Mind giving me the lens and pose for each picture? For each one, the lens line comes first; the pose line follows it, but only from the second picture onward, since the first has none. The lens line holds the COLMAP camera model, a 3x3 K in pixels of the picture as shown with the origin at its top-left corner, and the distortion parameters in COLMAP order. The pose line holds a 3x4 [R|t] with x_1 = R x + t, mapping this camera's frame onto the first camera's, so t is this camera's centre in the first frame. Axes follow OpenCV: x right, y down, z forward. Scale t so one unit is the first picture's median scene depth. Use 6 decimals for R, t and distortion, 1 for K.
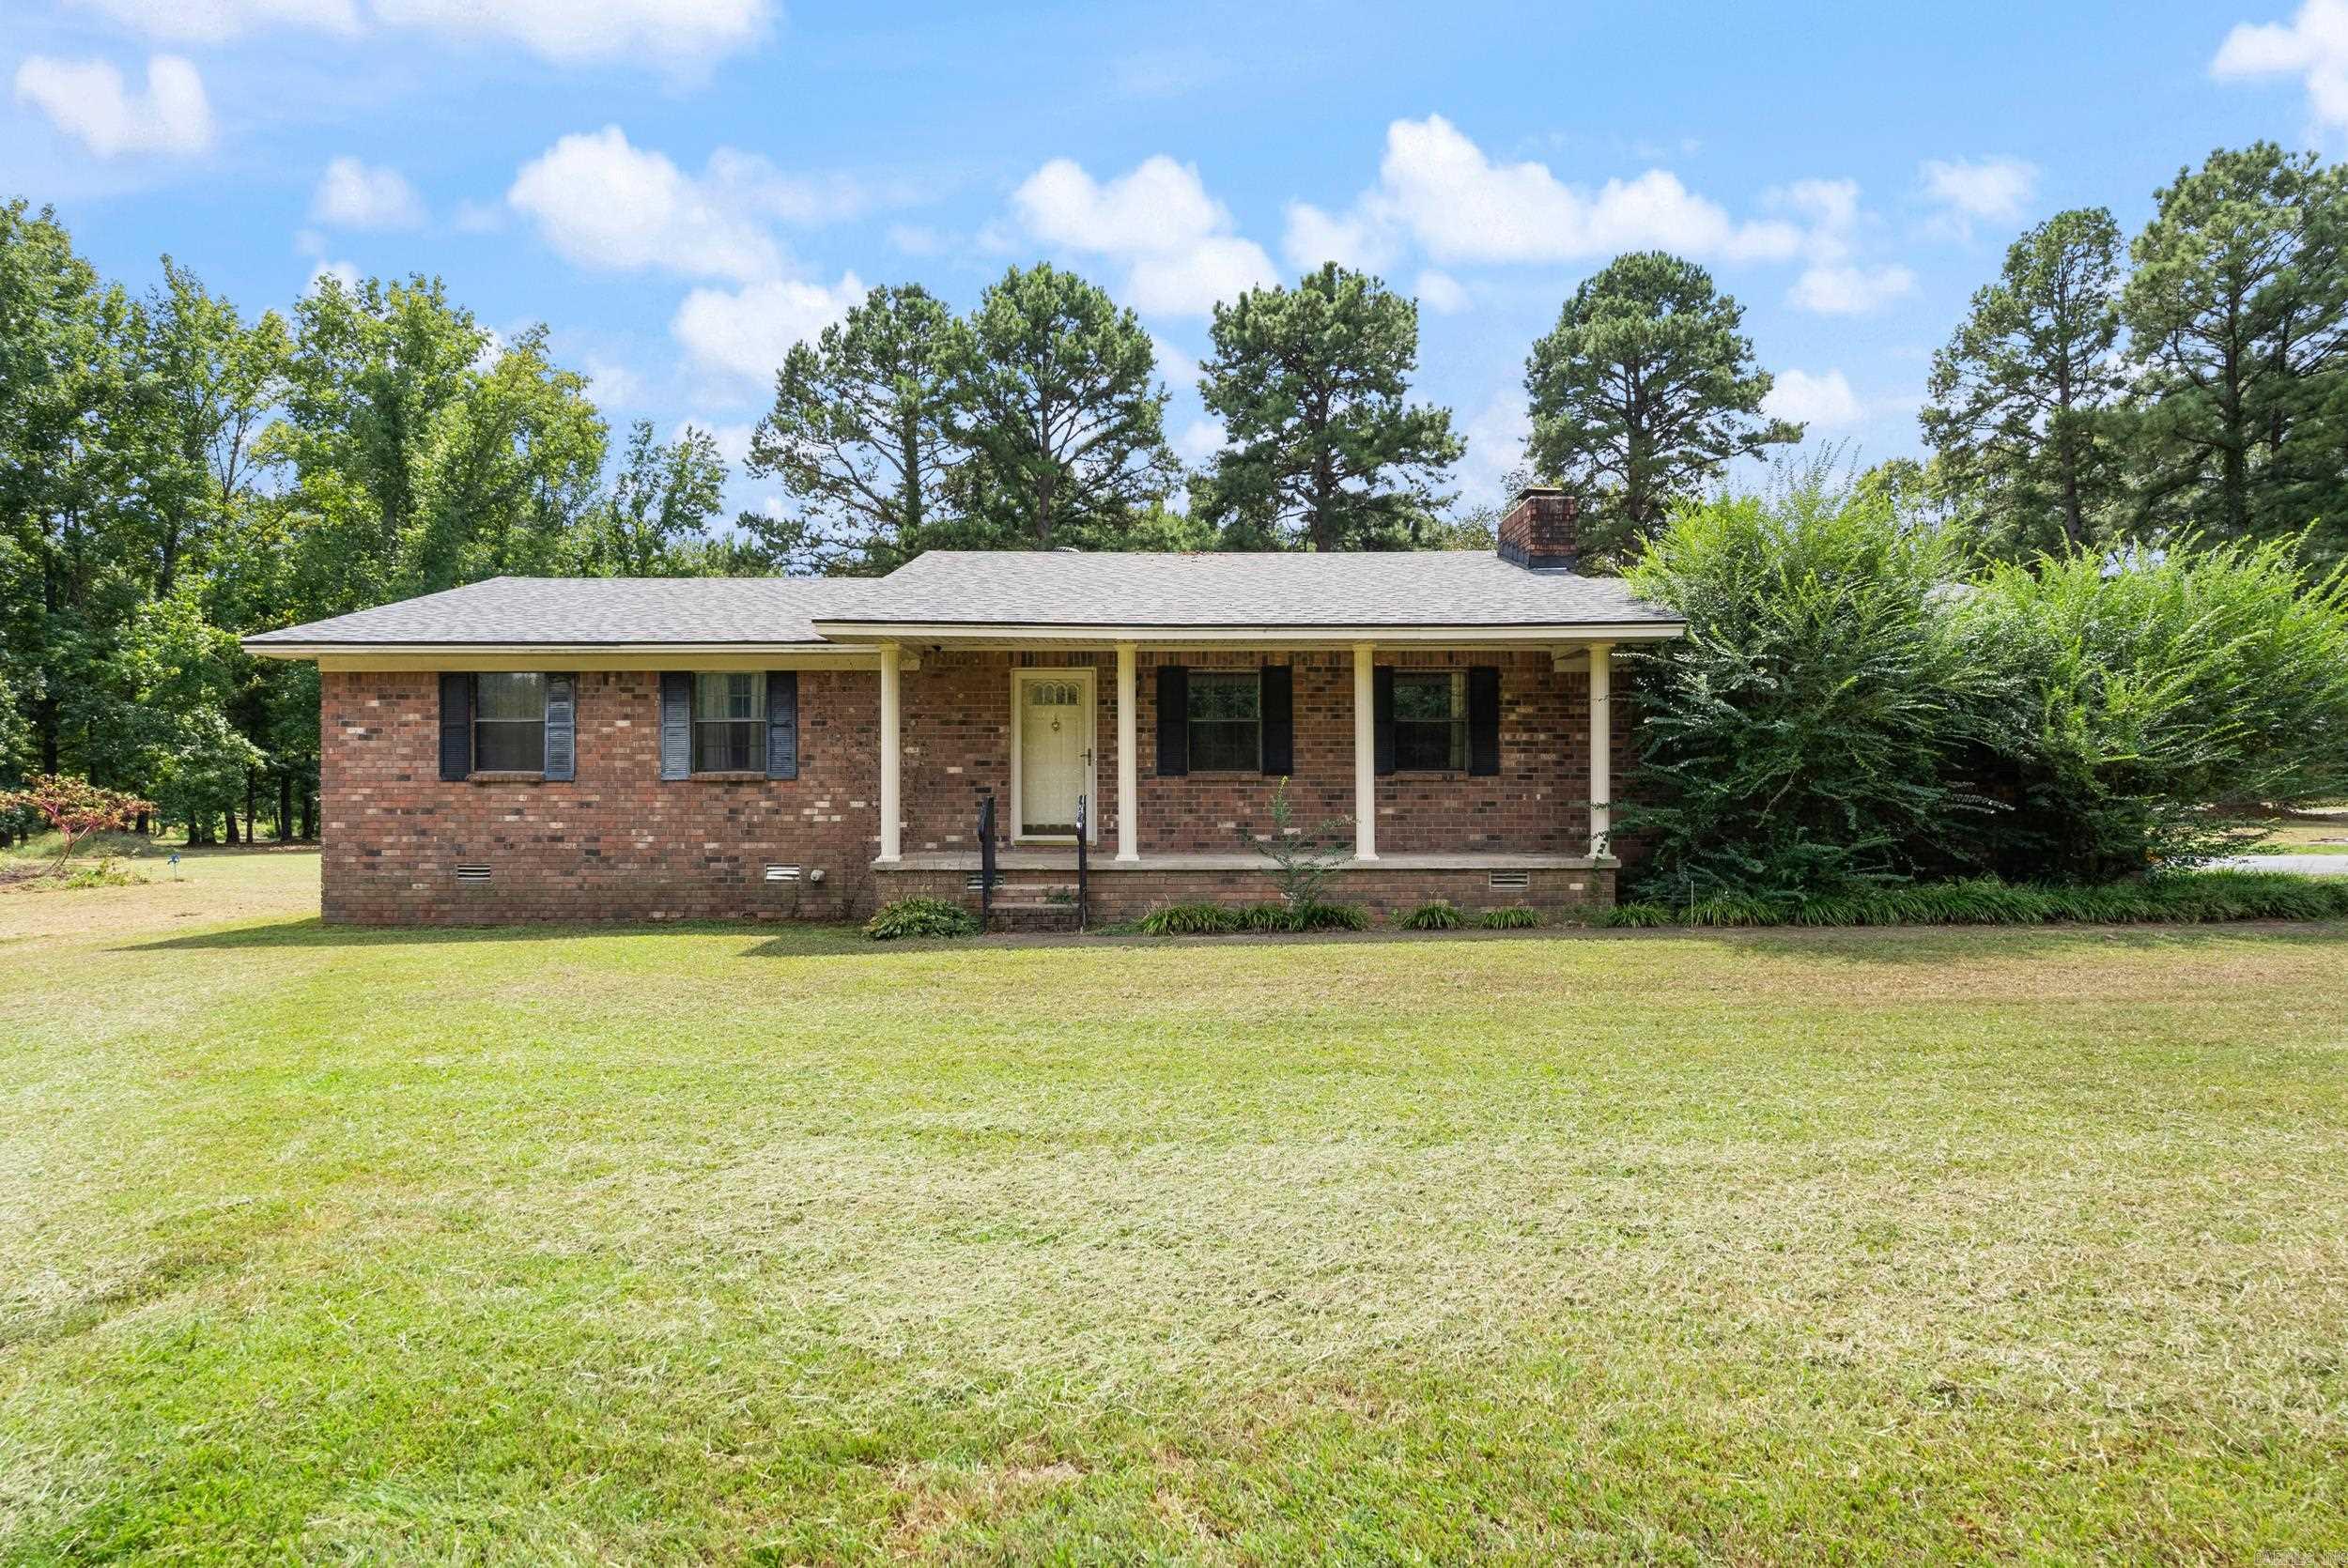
lens RADIAL K [[1205.4, 0, 1174.5], [0, 1205.4, 793.9], [0, 0, 1]] dist [-0.003580, 0.001315]
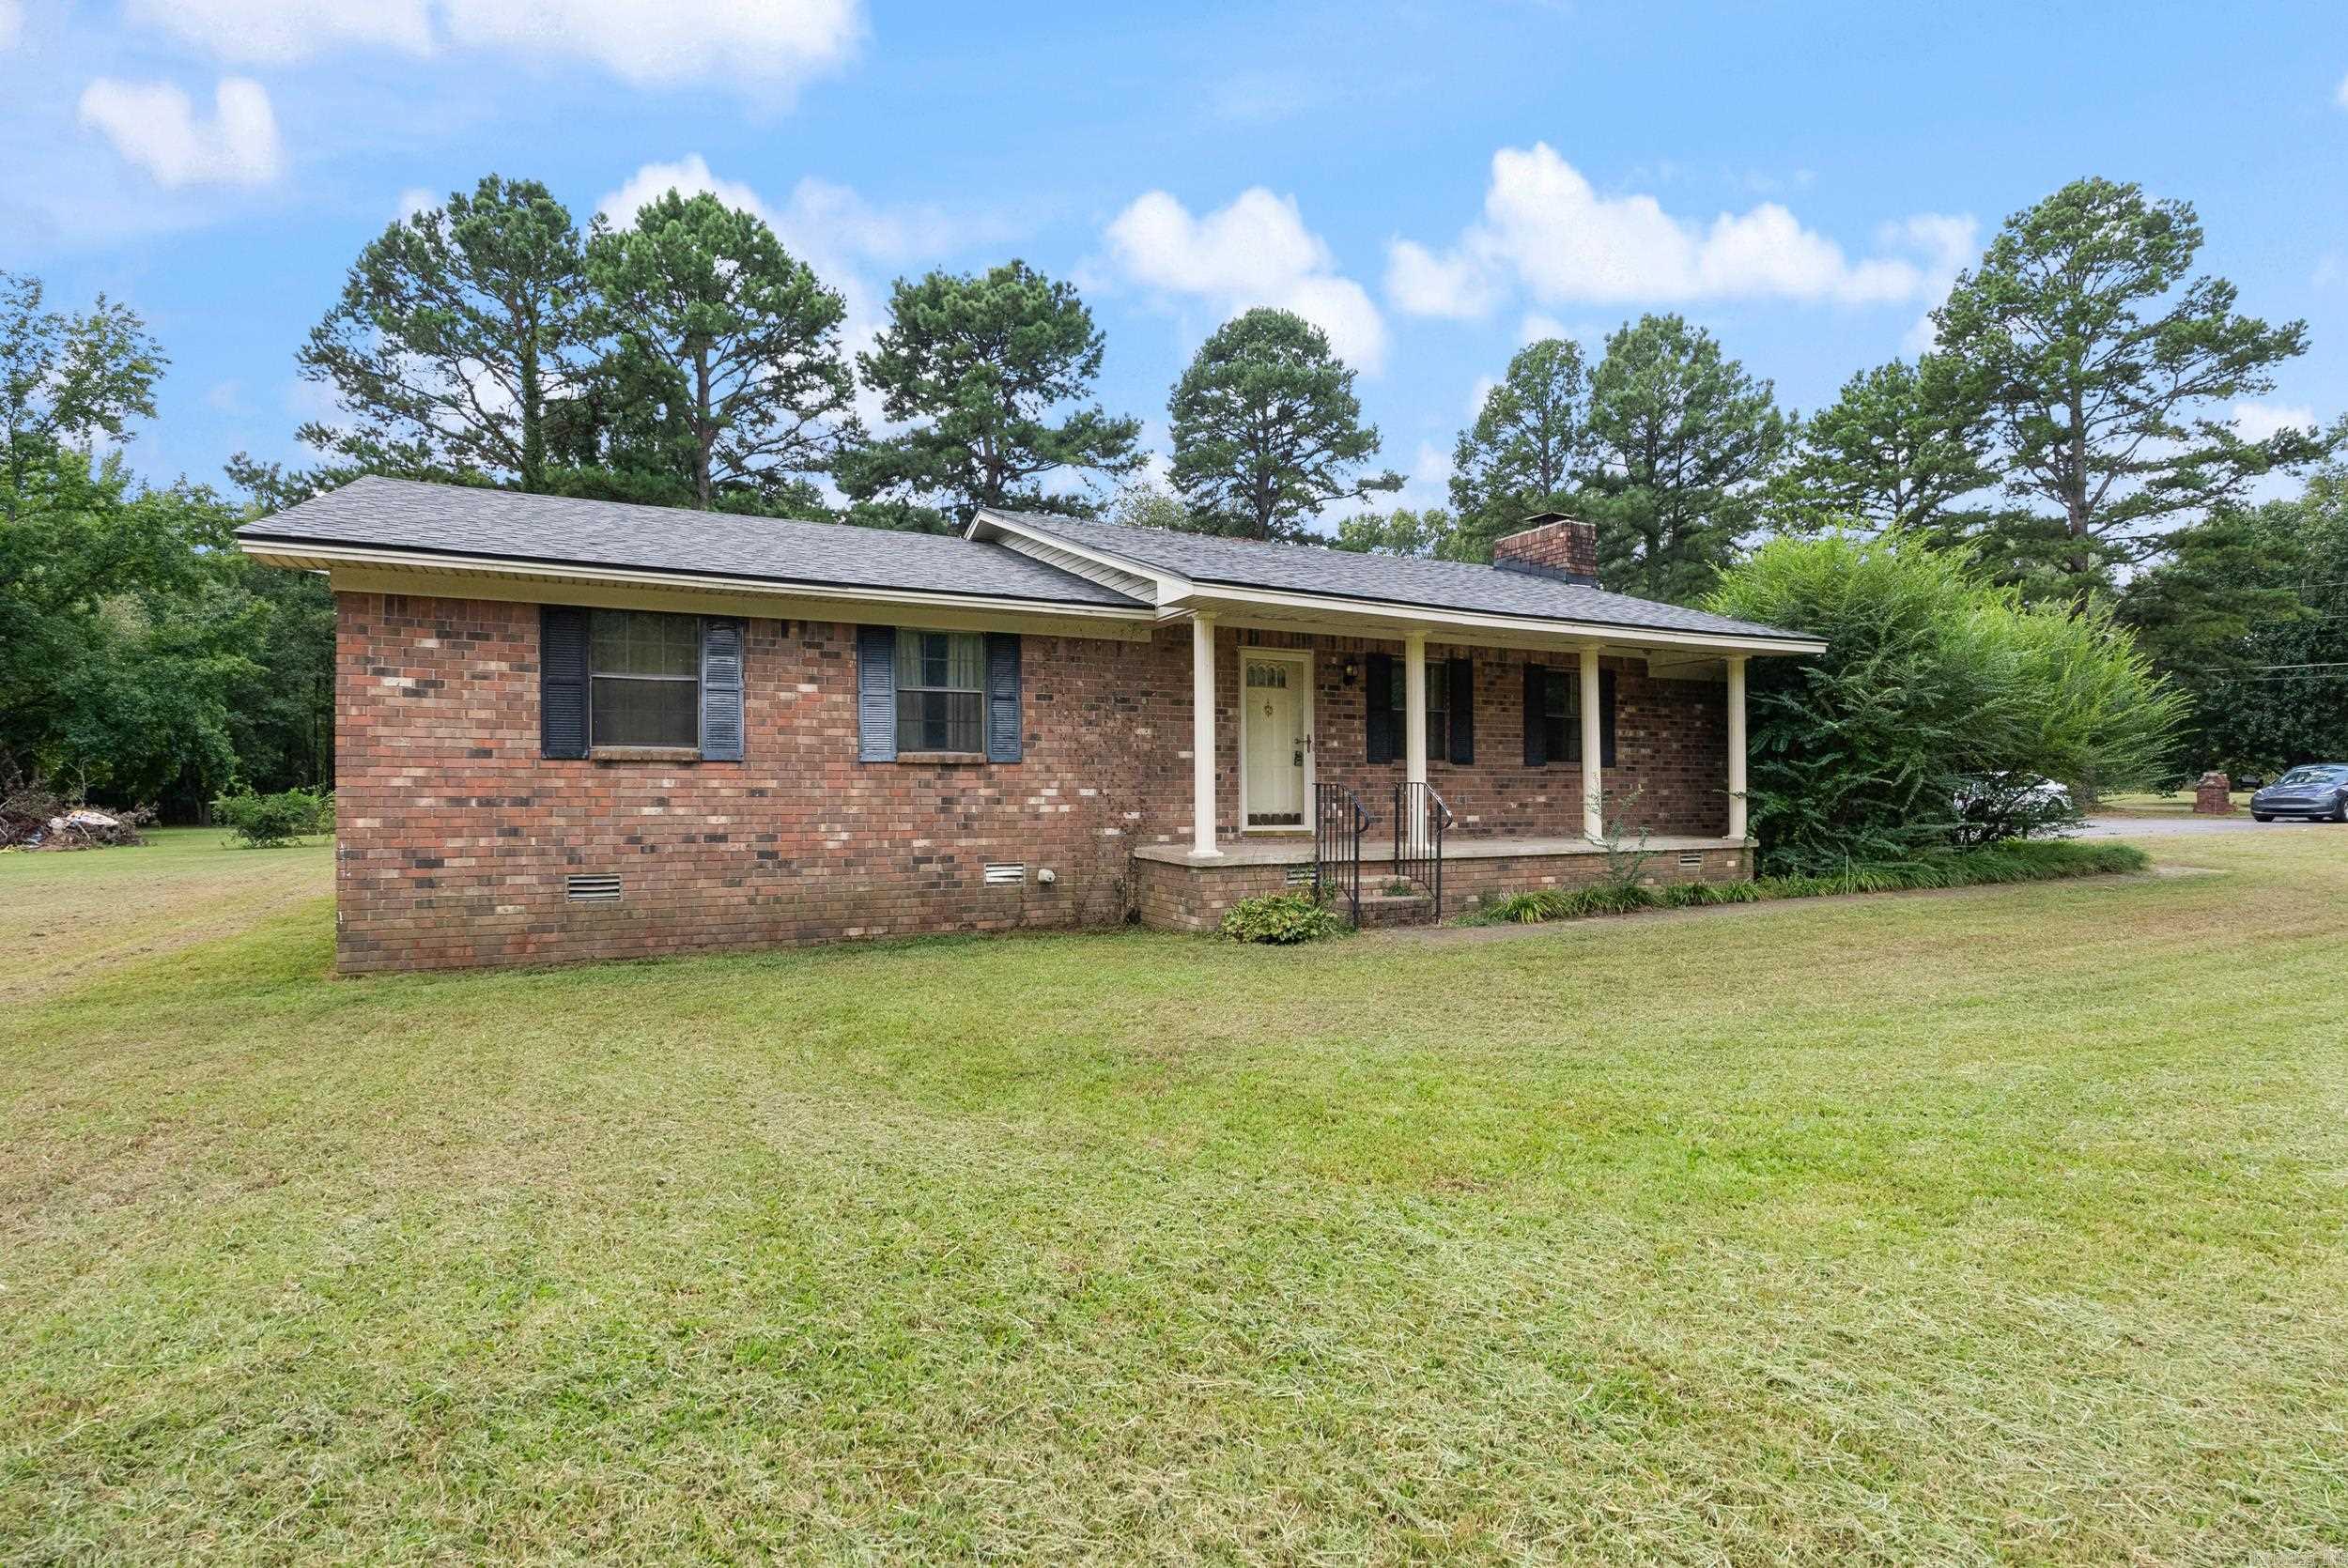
lens RADIAL K [[1158.7, 0, 1174.6], [0, 1158.7, 779.5], [0, 0, 1]] dist [-0.005148, -0.001312]
pose [[0.890280, 0.005781, 0.455376, -0.587376], [-0.003453, 0.999976, -0.005944, 0.004179], [-0.455400, 0.003719, 0.890279, 0.227430]]
